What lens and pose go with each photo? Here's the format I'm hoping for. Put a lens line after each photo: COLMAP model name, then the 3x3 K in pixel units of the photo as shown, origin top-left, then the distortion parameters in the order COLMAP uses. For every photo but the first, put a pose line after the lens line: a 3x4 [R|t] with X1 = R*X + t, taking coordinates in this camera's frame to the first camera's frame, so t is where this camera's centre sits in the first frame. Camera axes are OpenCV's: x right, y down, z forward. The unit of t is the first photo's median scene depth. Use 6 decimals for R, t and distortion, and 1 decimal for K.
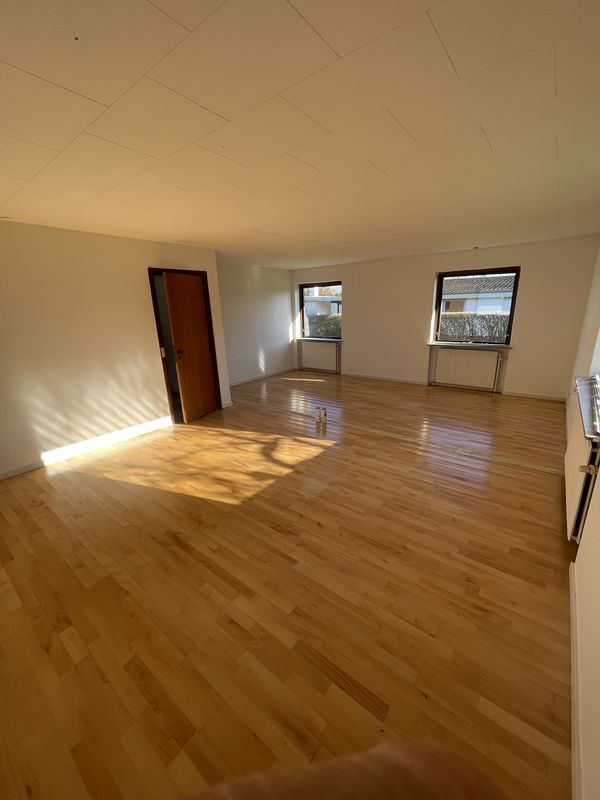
lens RADIAL K [[319.2, 0, 305.0], [0, 319.2, 400.9], [0, 0, 1]] dist [-0.001822, -0.000085]
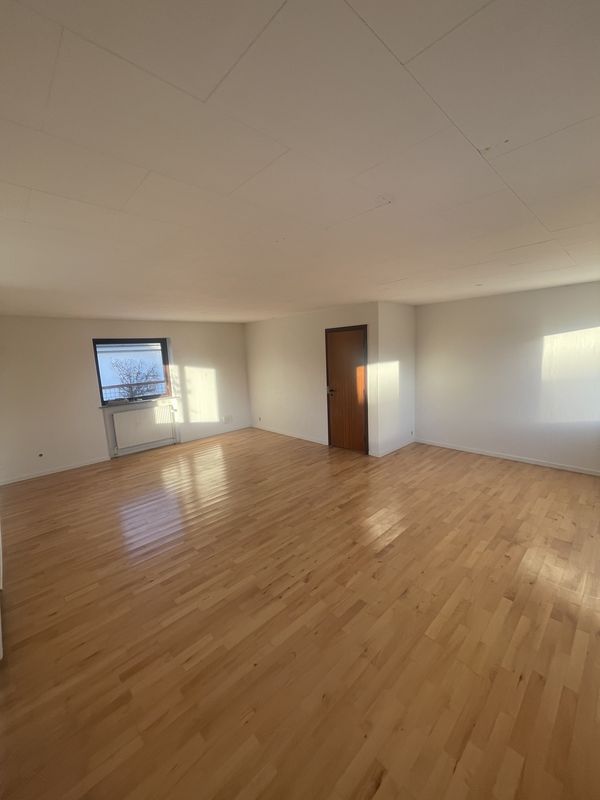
lens RADIAL K [[319.2, 0, 304.2], [0, 319.2, 401.5], [0, 0, 1]] dist [-0.001822, -0.000085]
pose [[-0.145151, 0.188816, -0.971226, 1.156351], [-0.230689, 0.948108, 0.218798, -0.500563], [0.962140, 0.255810, -0.094061, 1.396196]]
